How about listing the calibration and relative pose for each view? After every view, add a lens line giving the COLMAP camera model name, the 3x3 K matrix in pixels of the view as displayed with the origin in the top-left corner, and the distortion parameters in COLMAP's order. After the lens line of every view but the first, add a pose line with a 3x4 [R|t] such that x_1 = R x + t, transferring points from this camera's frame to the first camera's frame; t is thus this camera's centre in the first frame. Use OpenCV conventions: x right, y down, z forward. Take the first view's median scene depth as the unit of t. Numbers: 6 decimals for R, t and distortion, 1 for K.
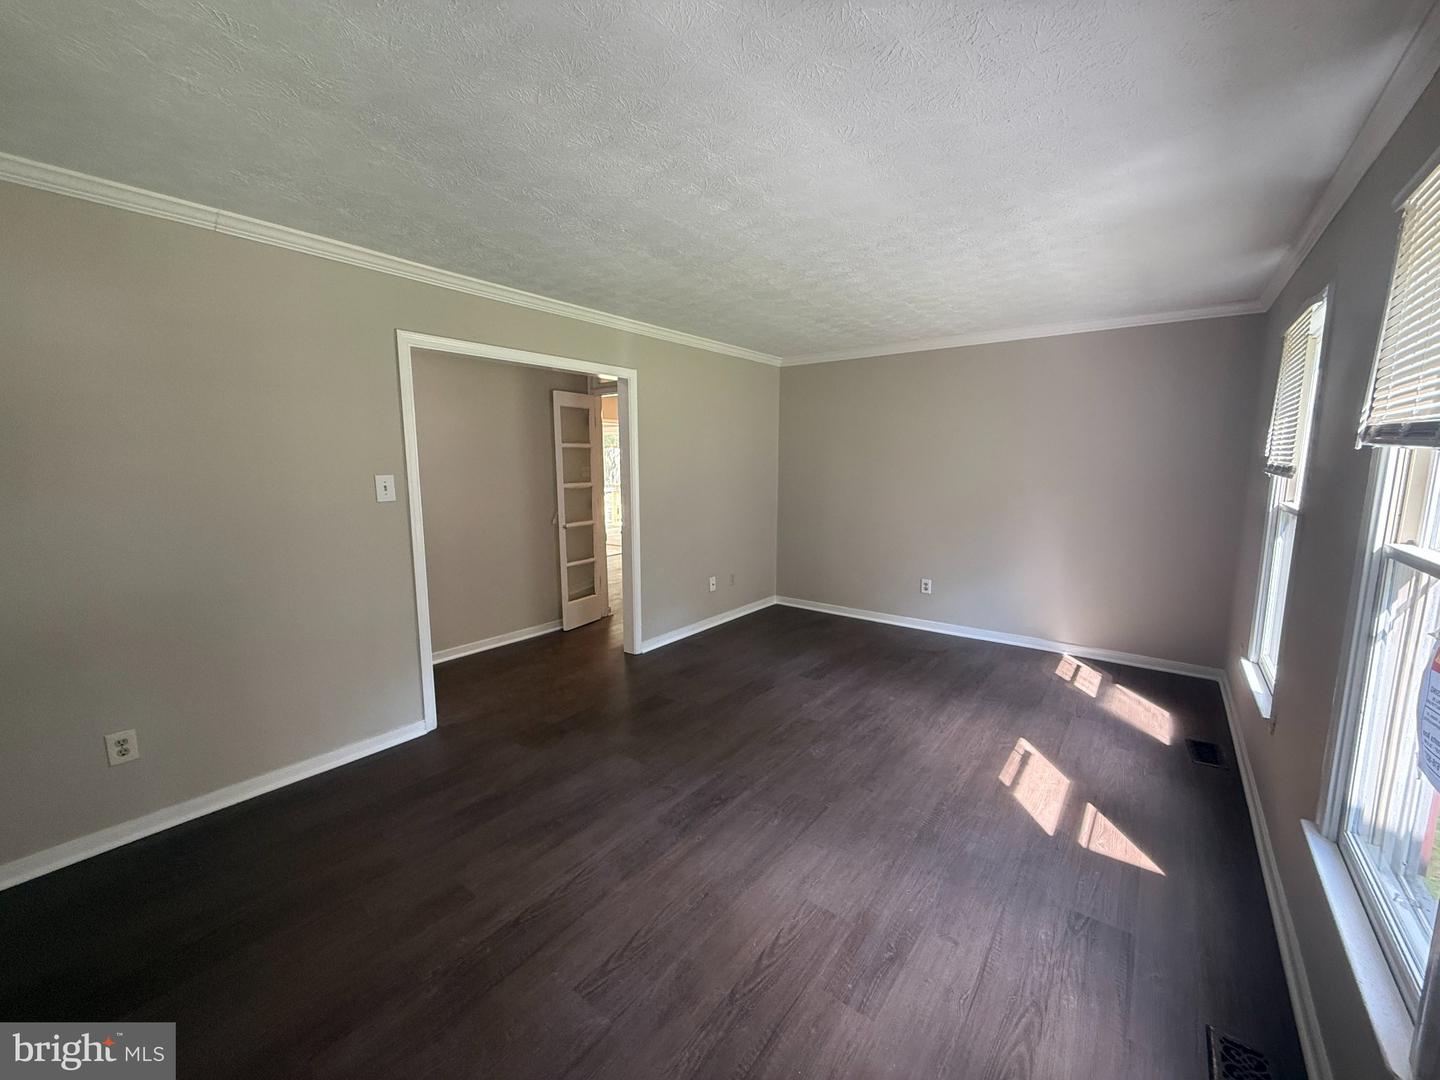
lens RADIAL K [[576.8, 0, 717.6], [0, 576.8, 539.6], [0, 0, 1]] dist [0.000903, -0.000030]
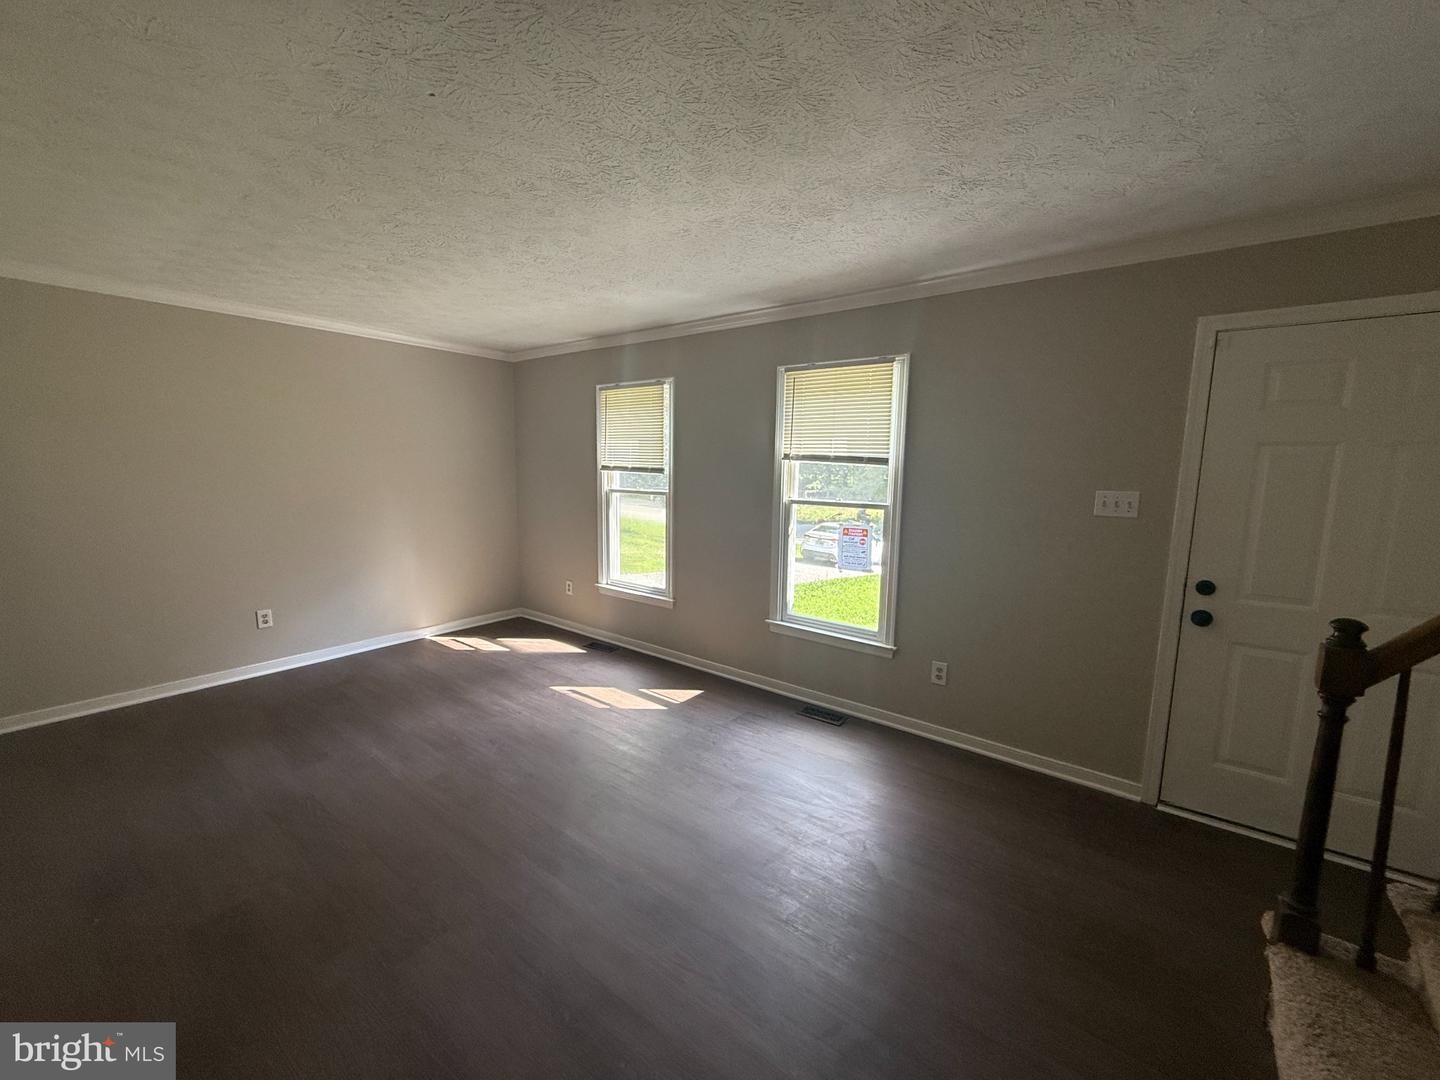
lens RADIAL K [[576.8, 0, 717.6], [0, 576.8, 539.6], [0, 0, 1]] dist [0.000903, -0.000030]
pose [[0.009446, -0.131654, 0.991251, -0.543580], [0.122405, 0.983992, 0.129524, -0.070179], [-0.992435, 0.120111, 0.025410, 0.474336]]
